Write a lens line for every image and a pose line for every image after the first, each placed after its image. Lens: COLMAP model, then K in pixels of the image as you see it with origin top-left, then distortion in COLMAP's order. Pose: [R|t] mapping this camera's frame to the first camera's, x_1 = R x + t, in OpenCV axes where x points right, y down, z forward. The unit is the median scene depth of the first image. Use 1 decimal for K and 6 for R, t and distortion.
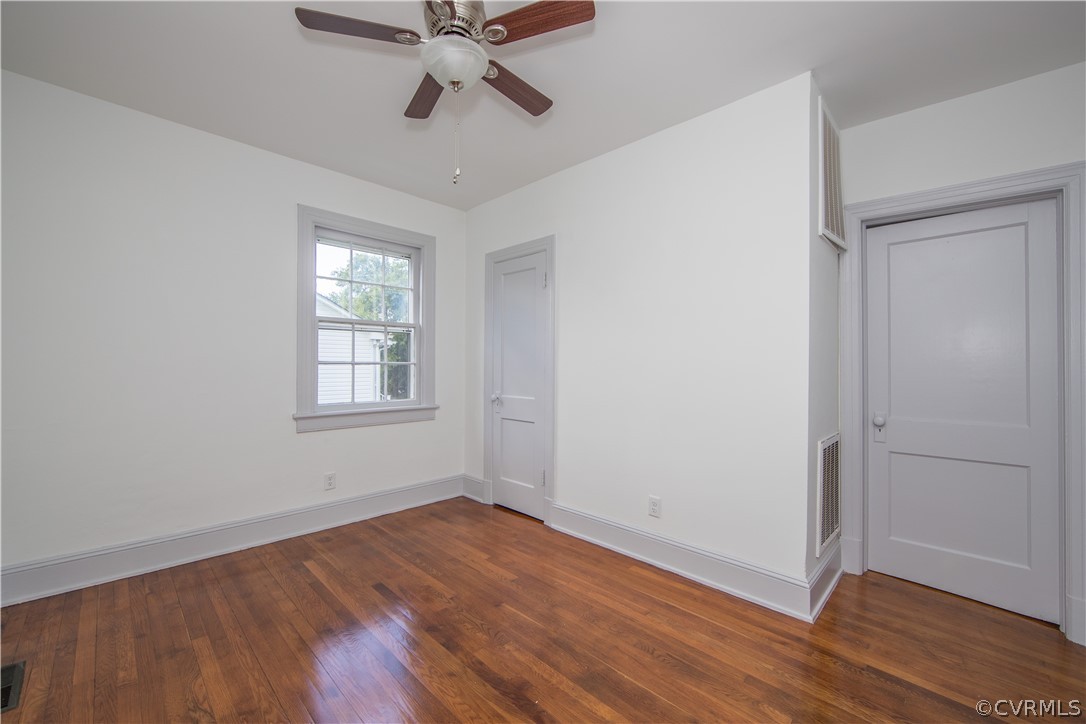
lens RADIAL K [[438.3, 0, 551.9], [0, 438.3, 372.1], [0, 0, 1]] dist [-0.011232, 0.001658]
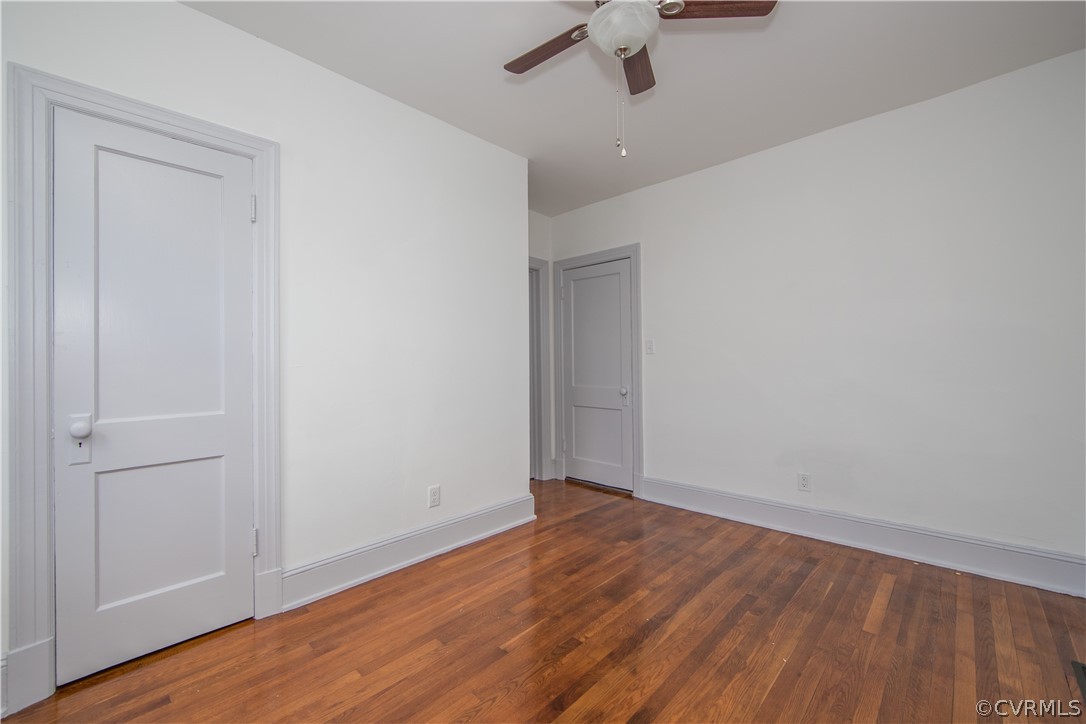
lens RADIAL K [[447.8, 0, 535.3], [0, 447.8, 356.5], [0, 0, 1]] dist [-0.010694, 0.001218]
pose [[-0.007319, -0.003149, 0.999968, -0.848146], [0.016507, 0.999858, 0.003269, -0.006948], [-0.999837, 0.016531, -0.007266, 0.850607]]
